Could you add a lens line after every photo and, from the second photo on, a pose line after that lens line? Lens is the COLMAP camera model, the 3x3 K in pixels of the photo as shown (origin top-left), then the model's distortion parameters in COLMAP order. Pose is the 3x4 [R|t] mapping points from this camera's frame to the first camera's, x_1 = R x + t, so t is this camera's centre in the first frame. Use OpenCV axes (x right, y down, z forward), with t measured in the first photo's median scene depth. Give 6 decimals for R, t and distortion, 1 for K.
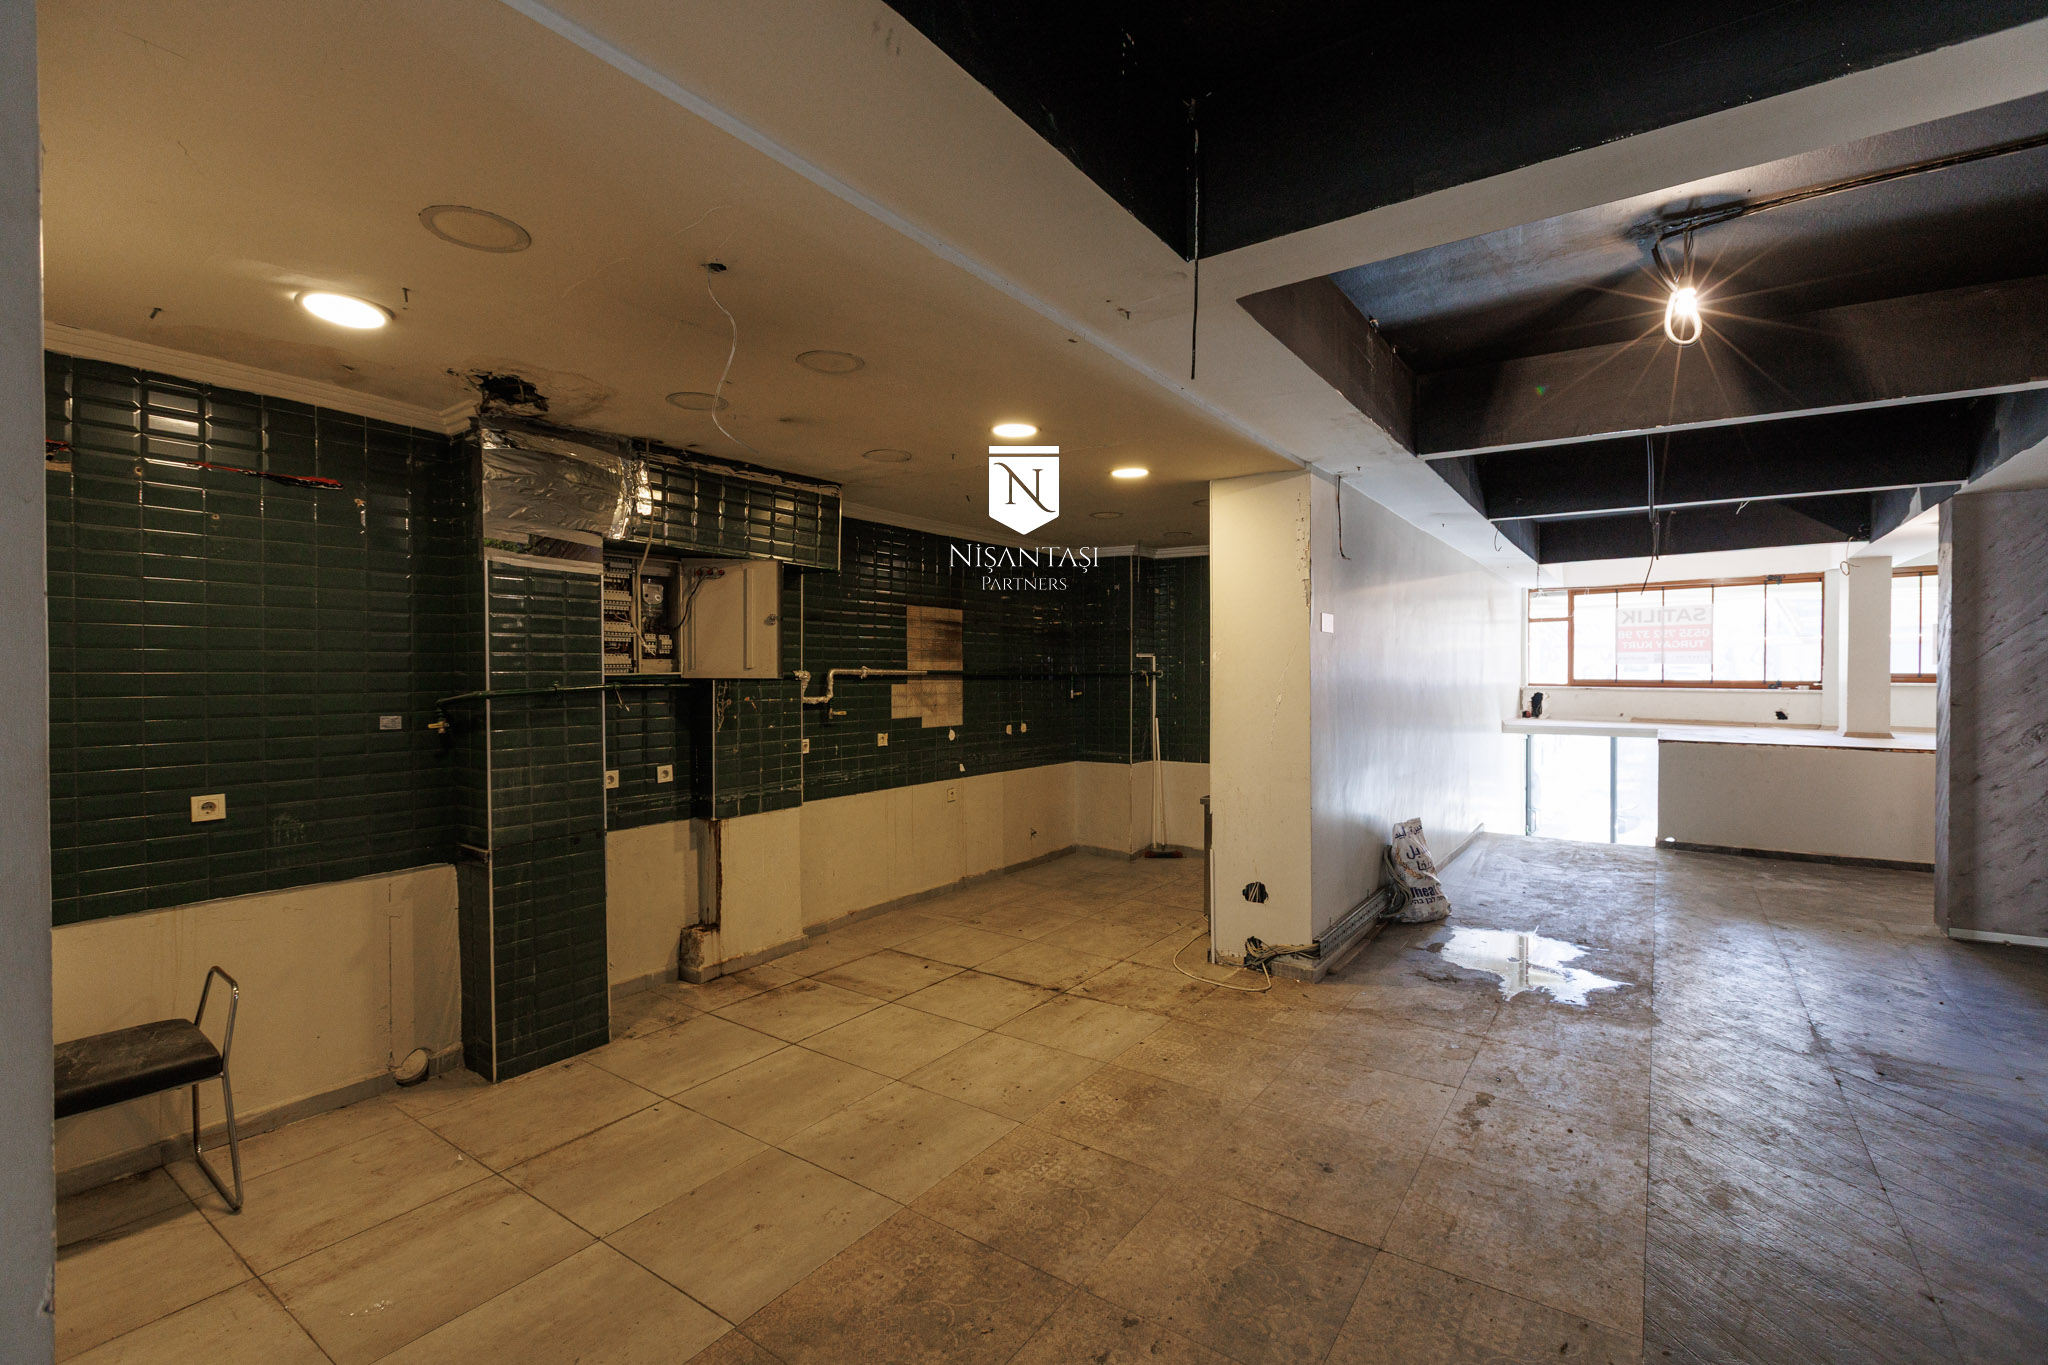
lens RADIAL K [[887.6, 0, 1024.2], [0, 887.6, 673.9], [0, 0, 1]] dist [0.010680, -0.005952]
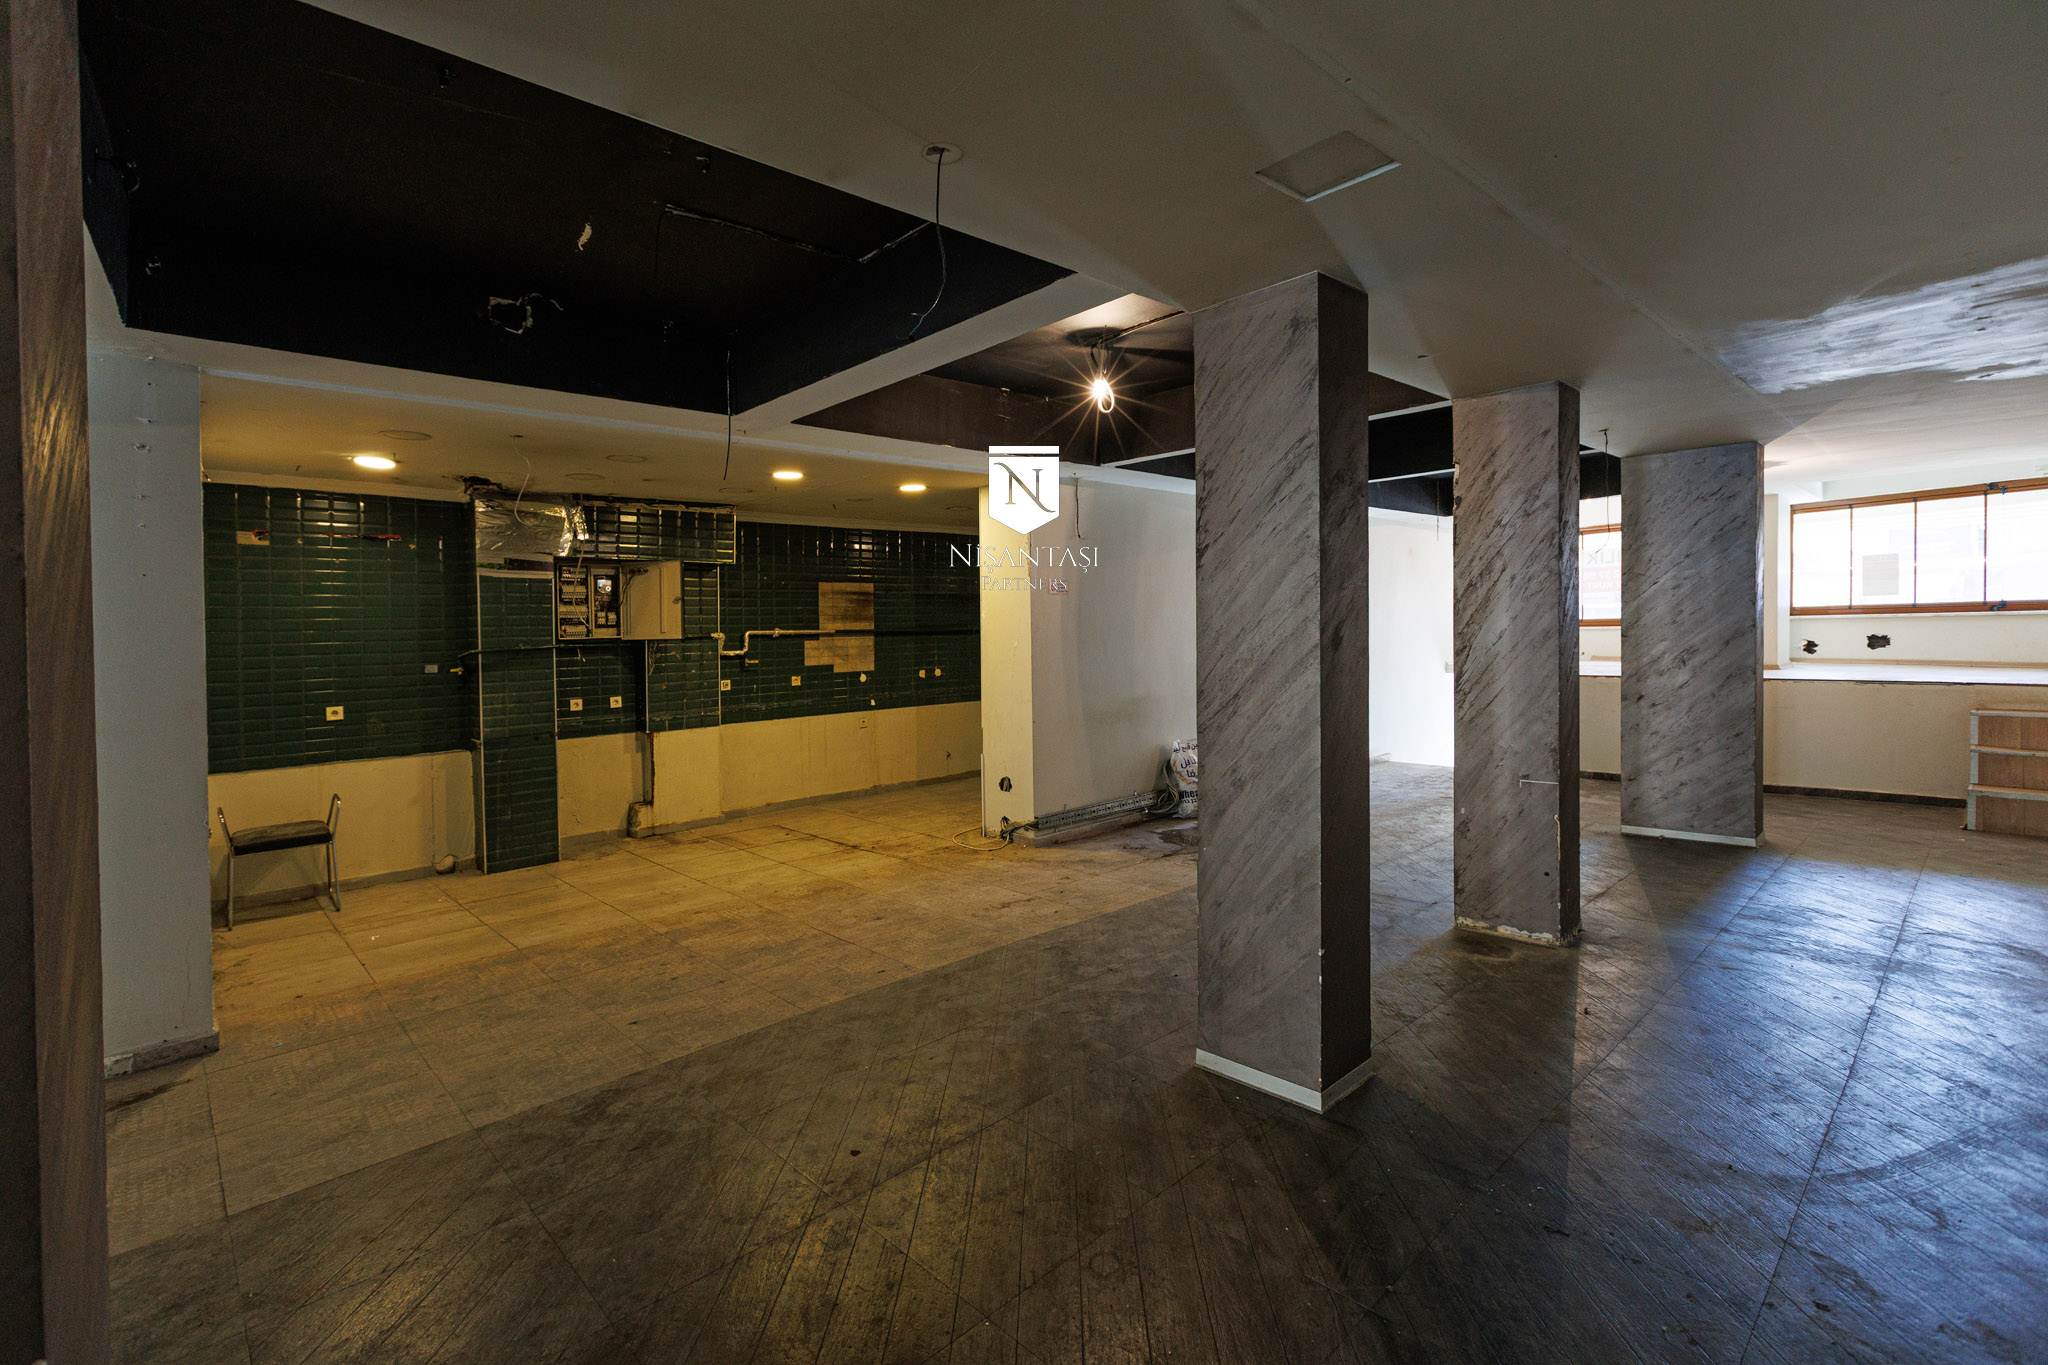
lens RADIAL K [[927.0, 0, 1032.2], [0, 927.0, 608.4], [0, 0, 1]] dist [0.006714, -0.001836]
pose [[0.979049, -0.031878, -0.201116, 0.599288], [0.027008, 0.999273, -0.026915, 0.012360], [0.201827, 0.020920, 0.979198, -0.411279]]
